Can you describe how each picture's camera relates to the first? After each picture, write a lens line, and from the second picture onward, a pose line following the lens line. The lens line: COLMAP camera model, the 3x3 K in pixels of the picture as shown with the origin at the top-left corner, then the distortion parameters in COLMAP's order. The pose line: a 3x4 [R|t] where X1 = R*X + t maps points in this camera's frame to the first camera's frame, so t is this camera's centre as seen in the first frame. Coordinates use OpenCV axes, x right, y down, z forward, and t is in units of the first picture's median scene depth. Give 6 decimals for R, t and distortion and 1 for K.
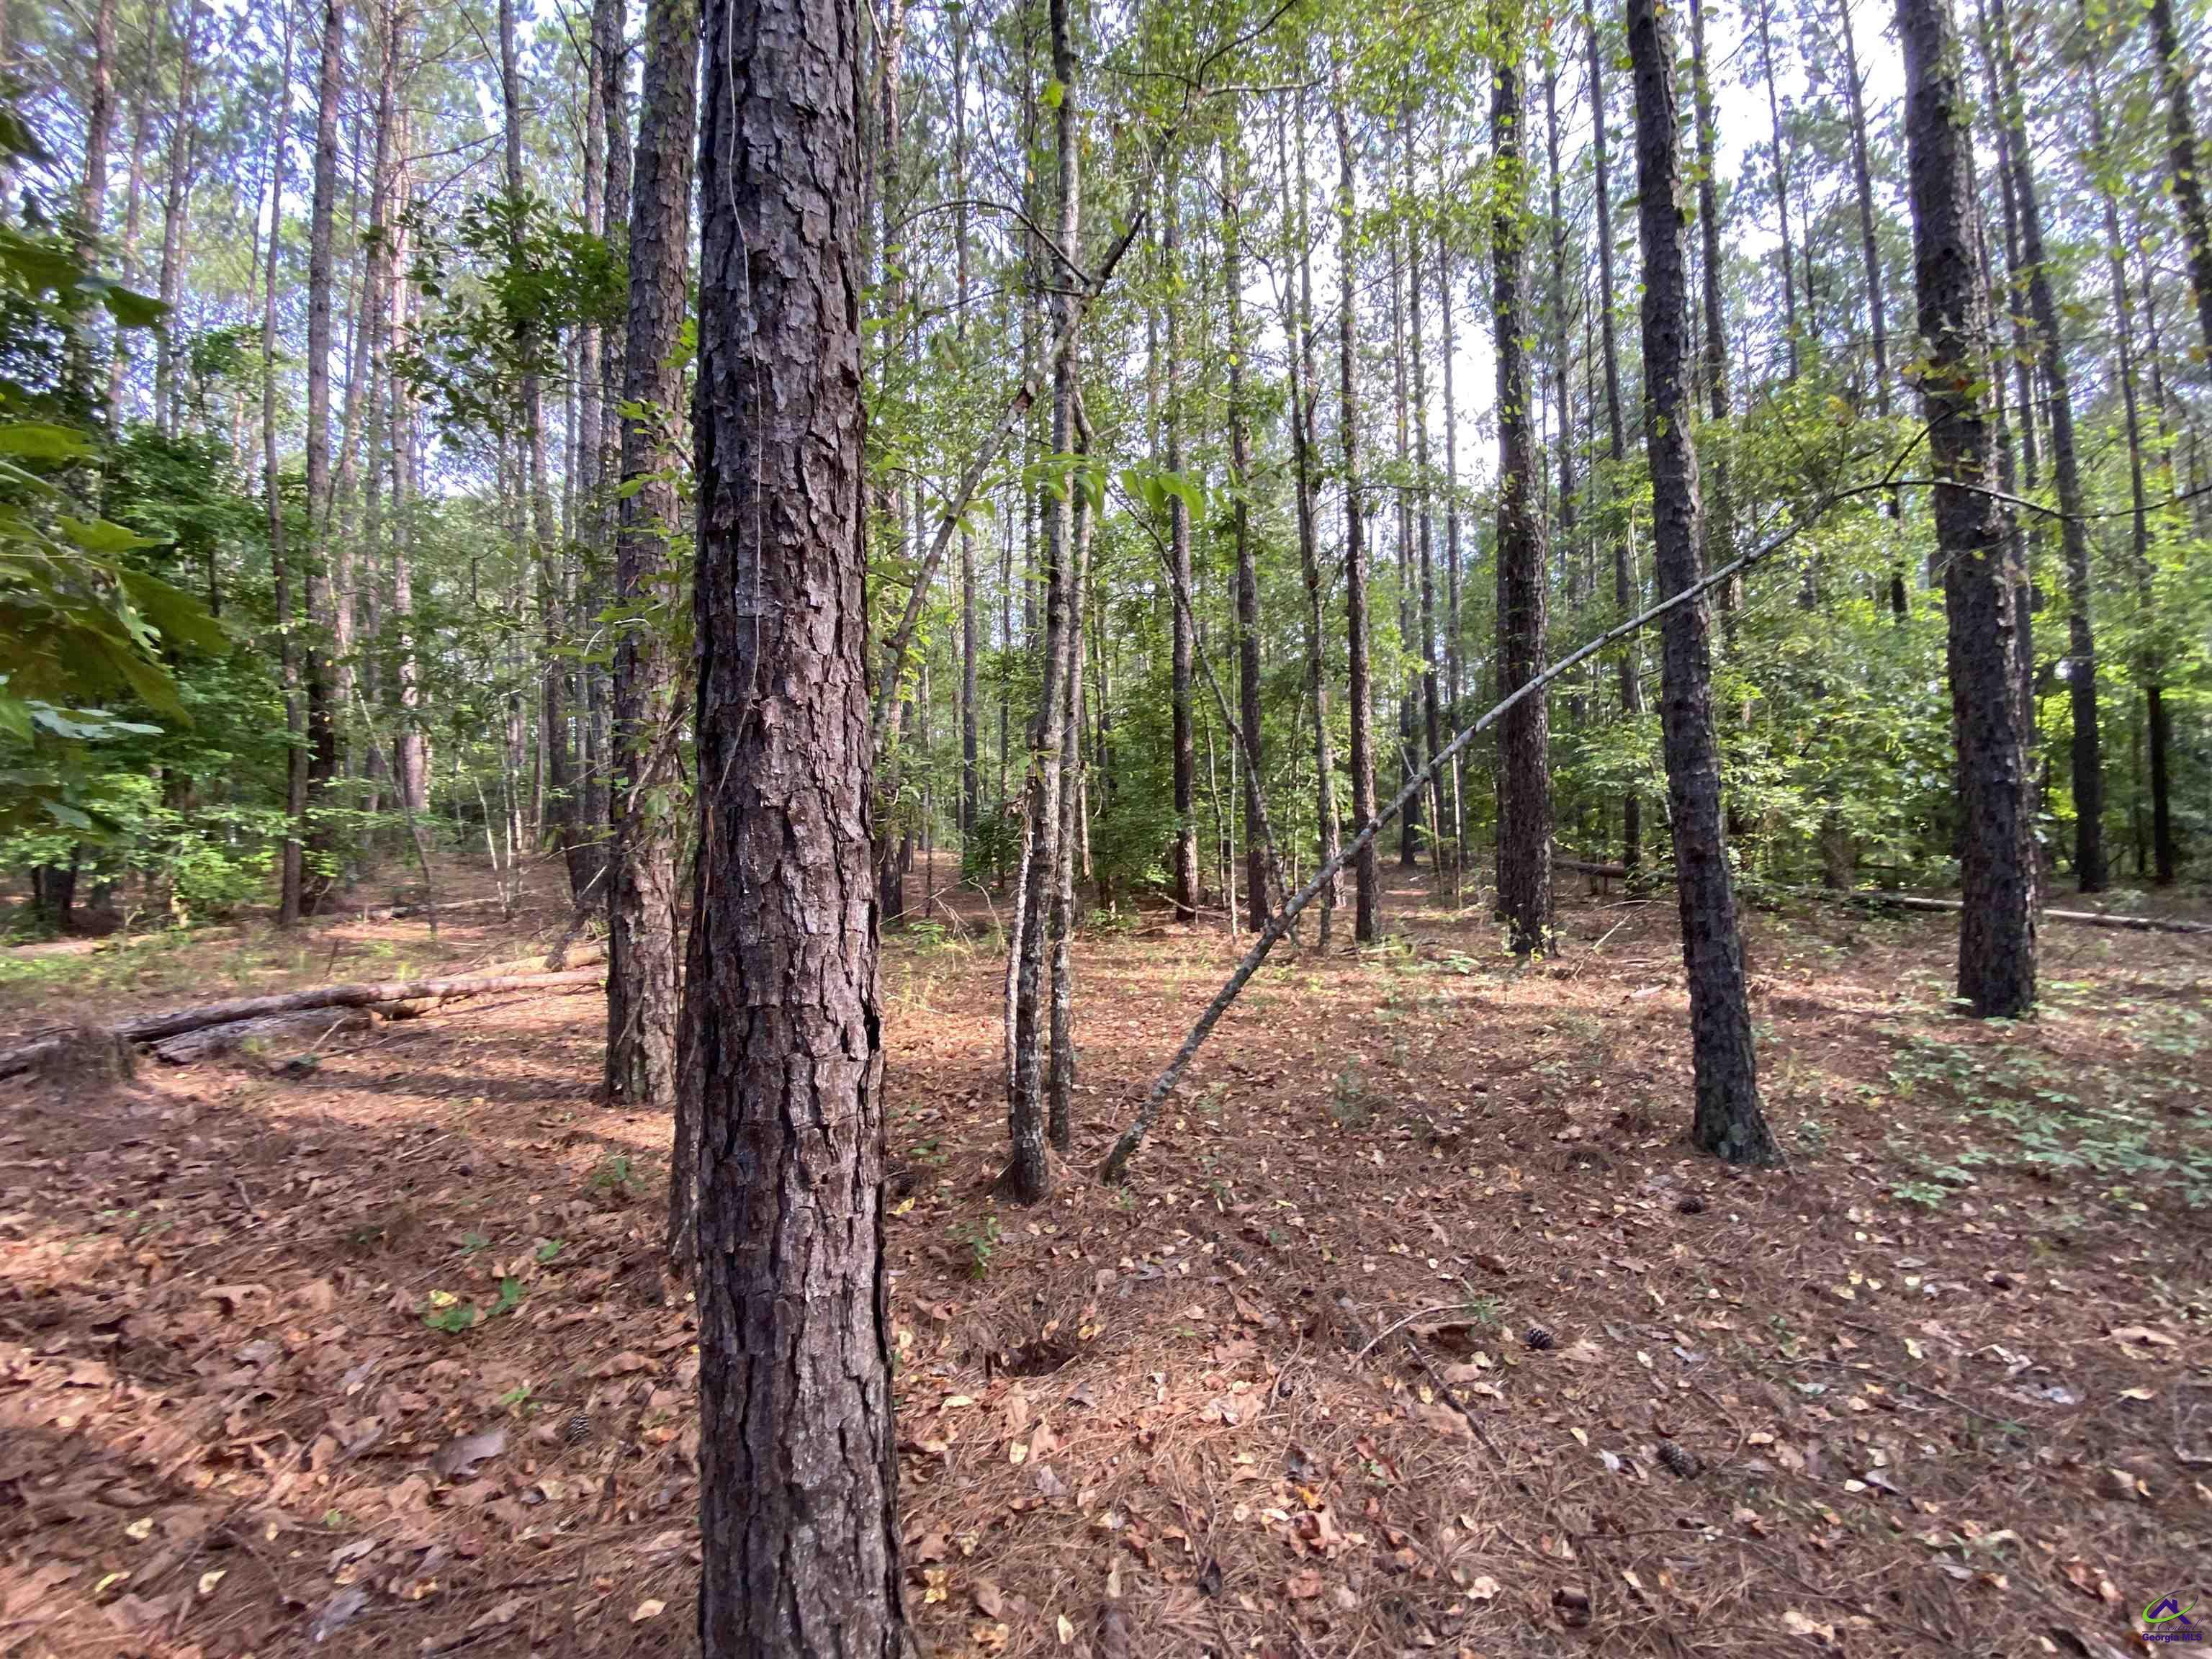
lens RADIAL K [[949.7, 0, 1034.7], [0, 949.7, 832.8], [0, 0, 1]] dist [0.016408, -0.019240]
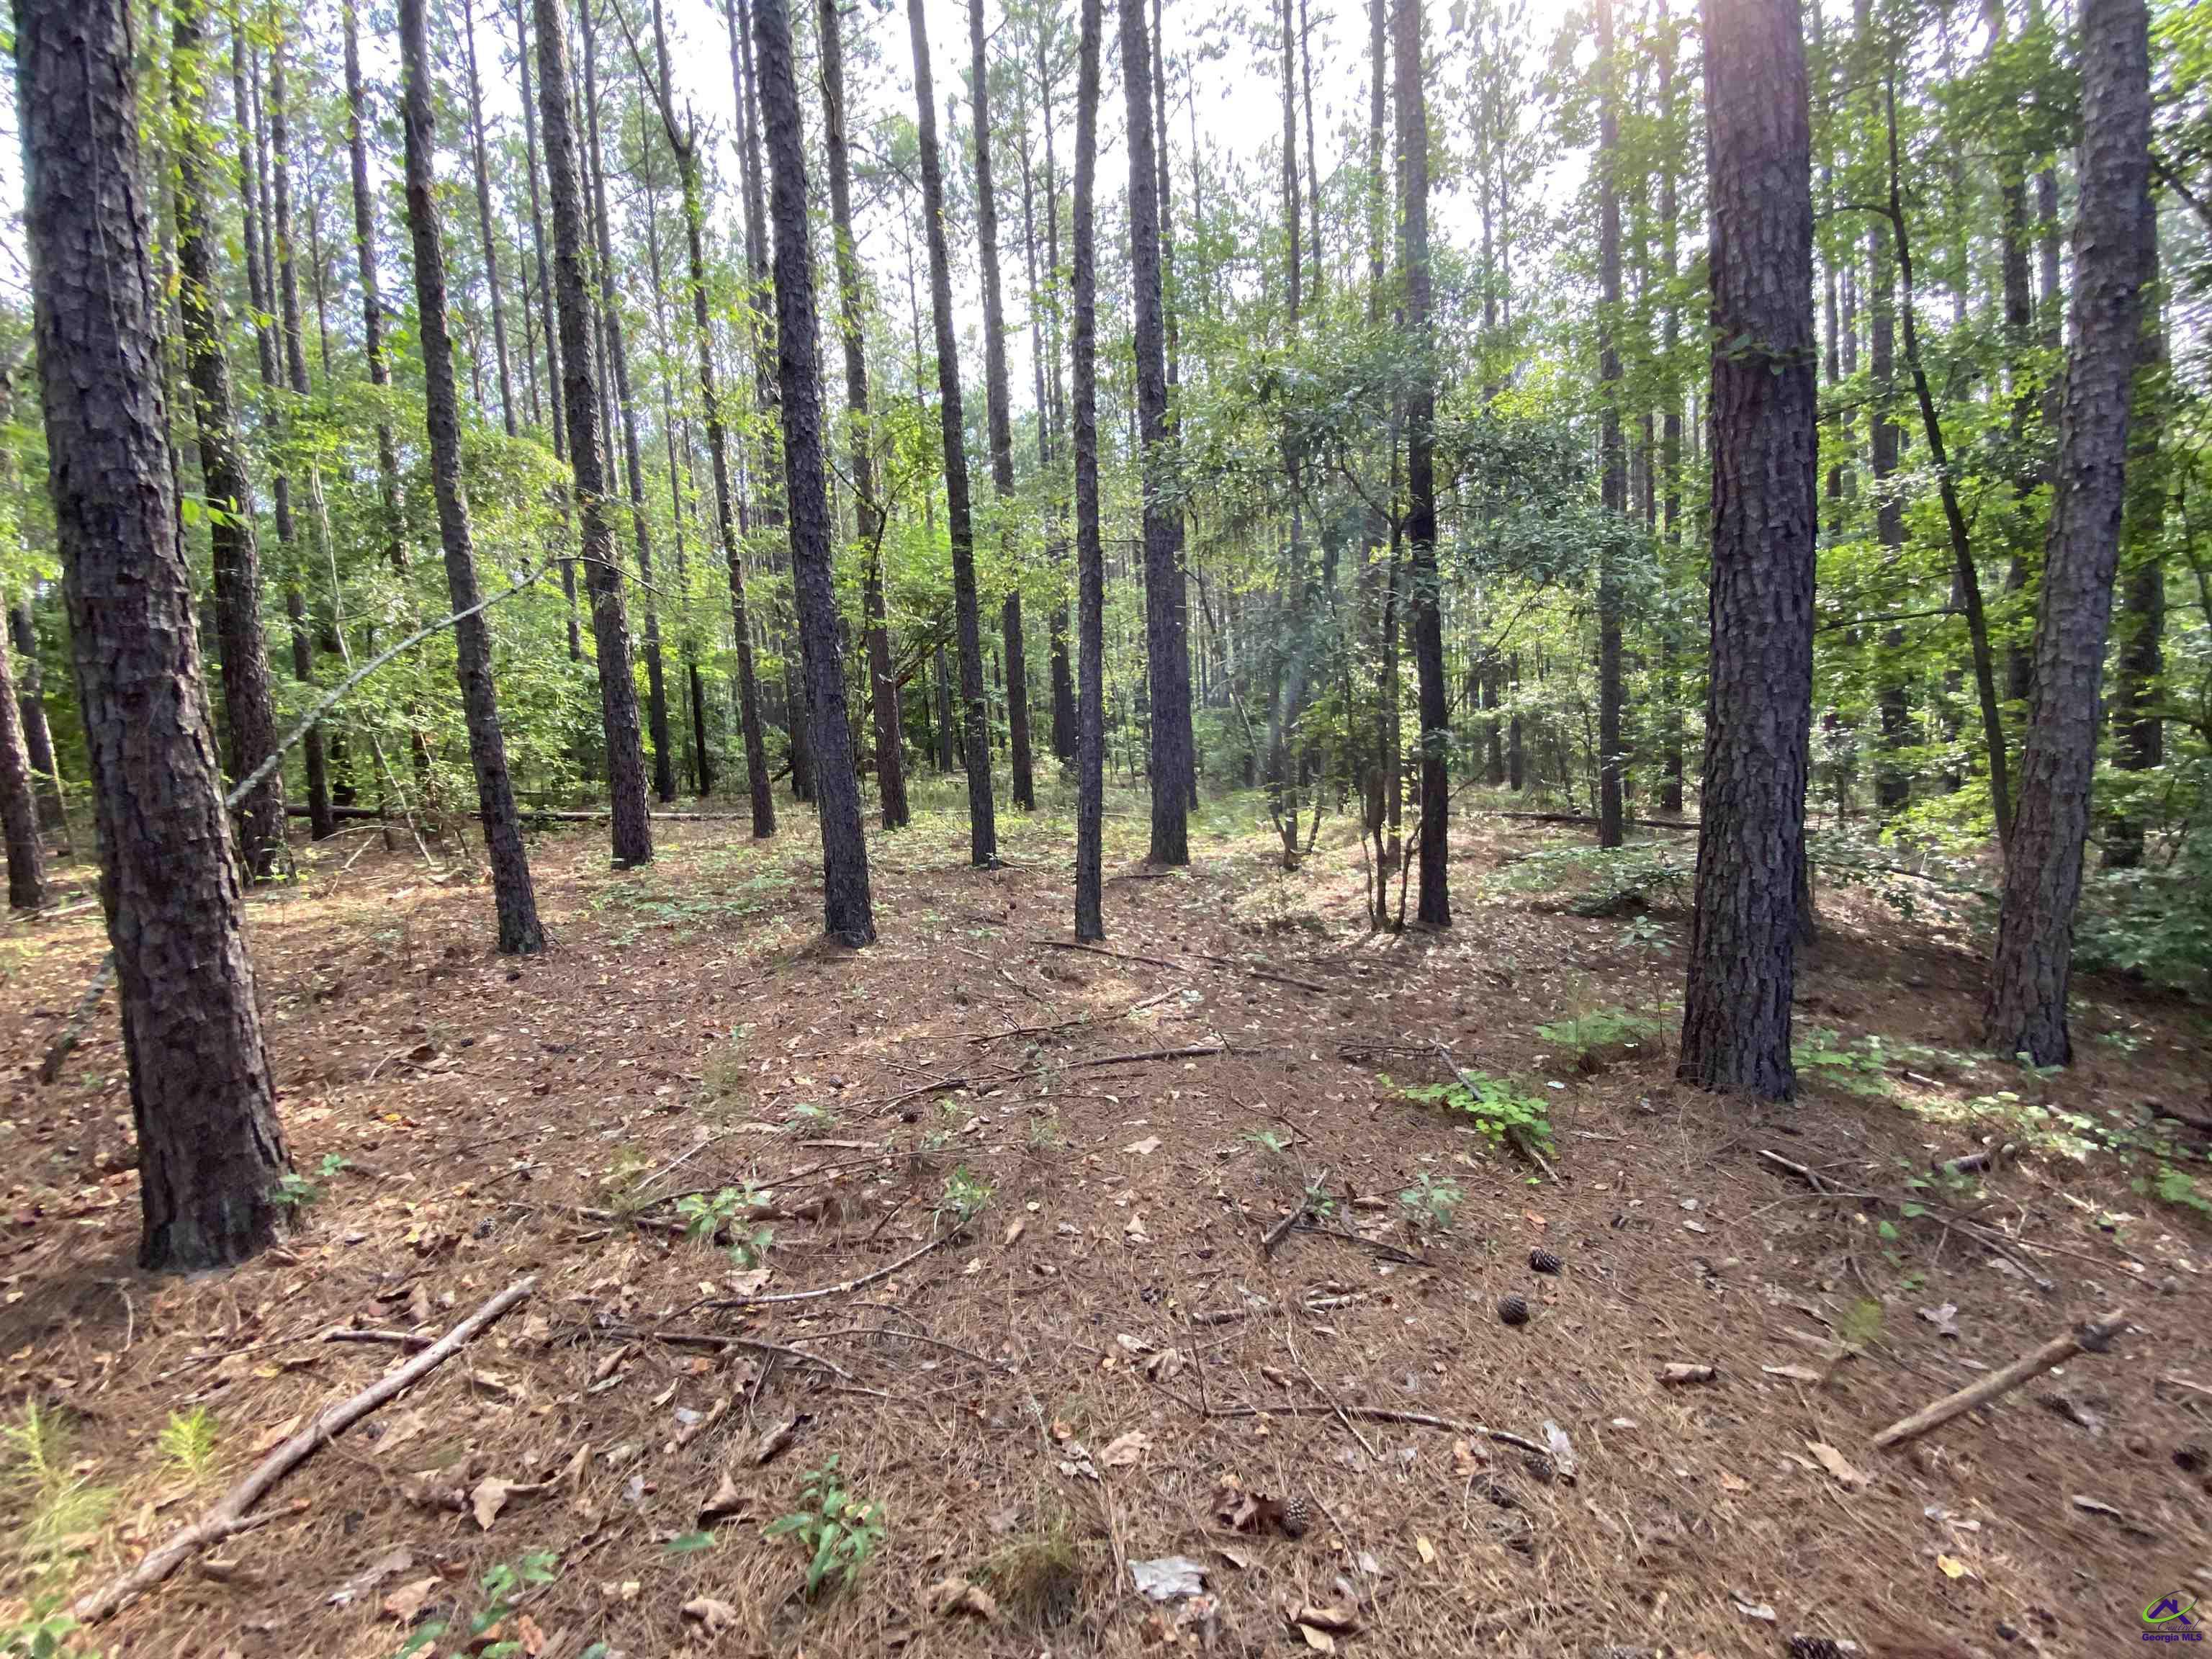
lens RADIAL K [[901.7, 0, 1110.8], [0, 901.7, 811.8], [0, 0, 1]] dist [0.019469, -0.020179]
pose [[0.263568, -0.073154, 0.961863, -2.050213], [0.027611, 0.997284, 0.068282, 0.072805], [-0.964246, 0.008561, 0.264872, -1.653686]]
